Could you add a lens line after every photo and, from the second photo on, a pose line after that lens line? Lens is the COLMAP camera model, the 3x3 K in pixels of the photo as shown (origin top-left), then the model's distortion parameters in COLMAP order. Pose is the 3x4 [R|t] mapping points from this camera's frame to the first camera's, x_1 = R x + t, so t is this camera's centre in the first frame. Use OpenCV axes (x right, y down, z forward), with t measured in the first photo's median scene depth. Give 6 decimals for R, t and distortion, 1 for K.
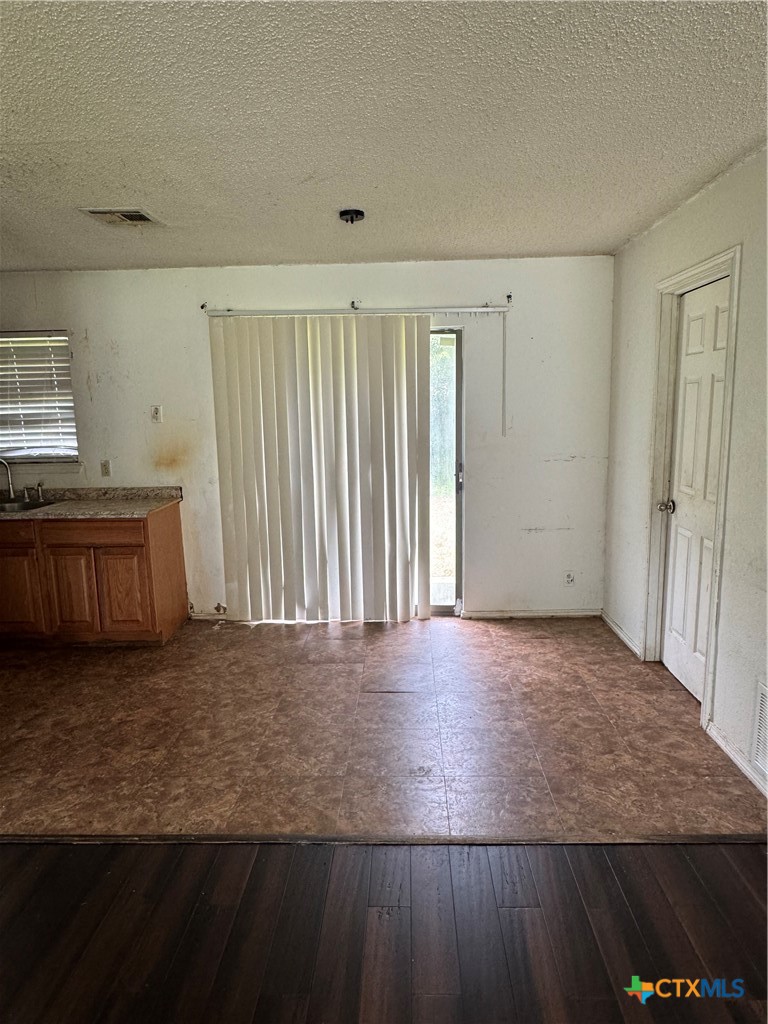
lens RADIAL K [[662.5, 0, 384.0], [0, 662.5, 512.0], [0, 0, 1]] dist [0.000648, -0.002251]
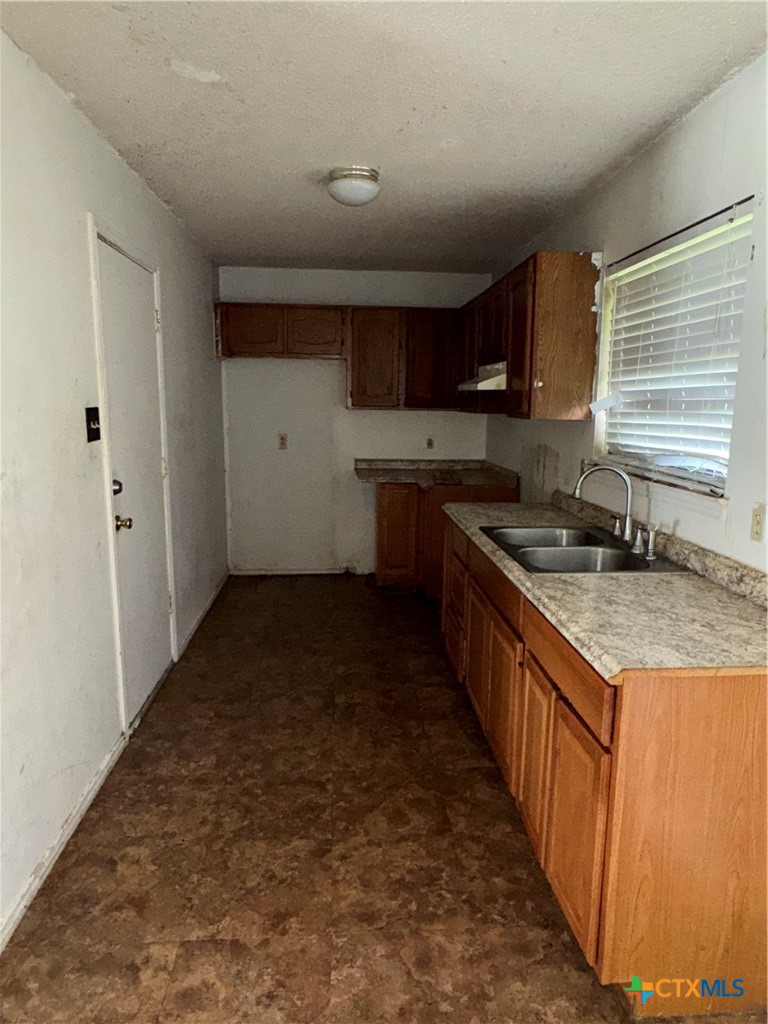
lens RADIAL K [[662.5, 0, 384.0], [0, 662.5, 512.0], [0, 0, 1]] dist [0.000648, -0.002251]
pose [[0.100300, 0.188211, -0.976994, -0.038431], [-0.169967, 0.970753, 0.169559, -0.100284], [0.980332, 0.149049, 0.129356, 0.698592]]
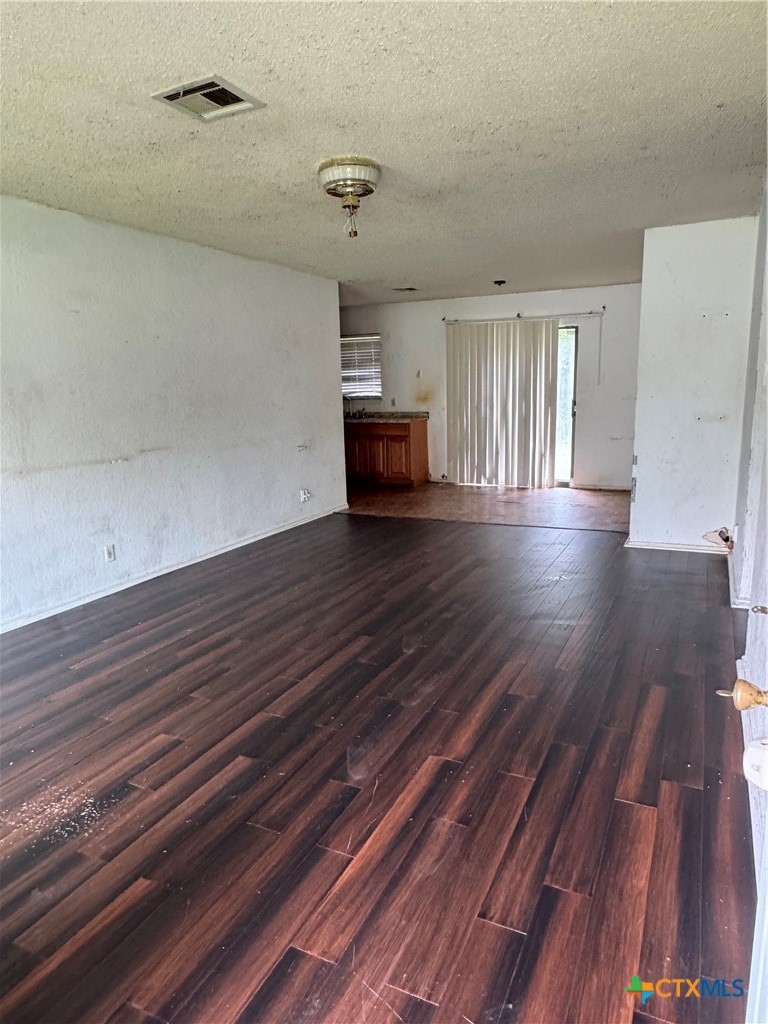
lens RADIAL K [[662.5, 0, 384.0], [0, 662.5, 512.0], [0, 0, 1]] dist [0.000648, -0.002251]
pose [[0.915328, 0.073167, -0.396006, 0.379670], [-0.057110, 0.997002, 0.052203, 0.165969], [0.398638, -0.025167, 0.916763, -0.875687]]
